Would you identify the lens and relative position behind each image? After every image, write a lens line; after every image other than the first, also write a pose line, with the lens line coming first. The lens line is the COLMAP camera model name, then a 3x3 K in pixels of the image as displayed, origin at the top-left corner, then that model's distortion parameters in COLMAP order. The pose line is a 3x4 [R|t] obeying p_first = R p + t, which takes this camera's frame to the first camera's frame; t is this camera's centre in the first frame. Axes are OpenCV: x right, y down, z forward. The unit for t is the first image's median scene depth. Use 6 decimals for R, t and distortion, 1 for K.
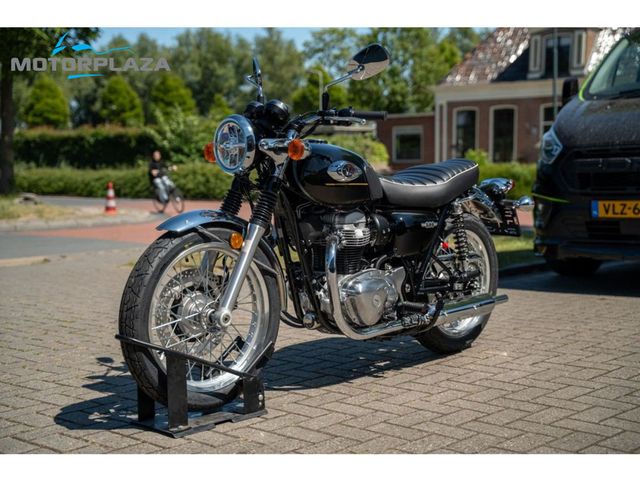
lens RADIAL K [[999.9, 0, 320.1], [0, 999.9, 239.4], [0, 0, 1]] dist [-0.259742, 0.000000]
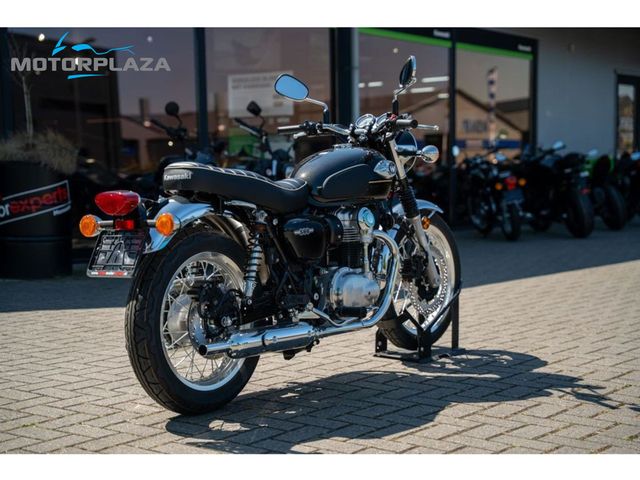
lens RADIAL K [[1156.5, 0, 321.1], [0, 1156.5, 239.9], [0, 0, 1]] dist [0.007717, 0.000000]
pose [[-0.994156, 0.017959, -0.106445, 0.148255], [0.002279, 0.989337, 0.145628, -0.167498], [0.107925, 0.144534, -0.983596, 2.086772]]
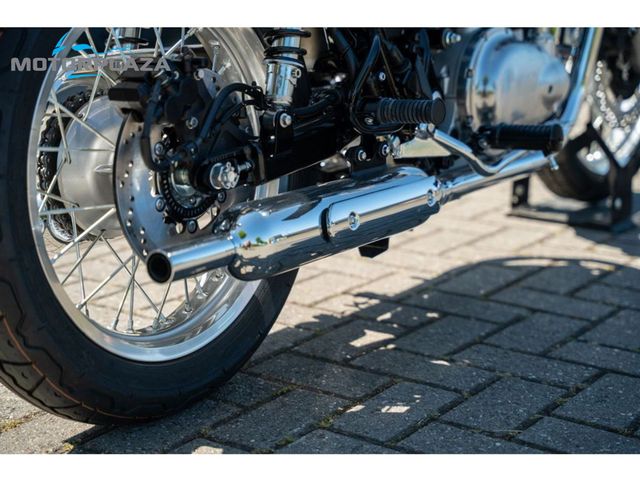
lens RADIAL K [[1276.2, 0, 319.1], [0, 1276.2, 242.1], [0, 0, 1]] dist [0.327749, 0.000000]
pose [[-0.991311, 0.045705, -0.123342, 0.144974], [0.005014, 0.950142, 0.311776, -0.058903], [0.131442, 0.308449, -0.942116, 1.501602]]
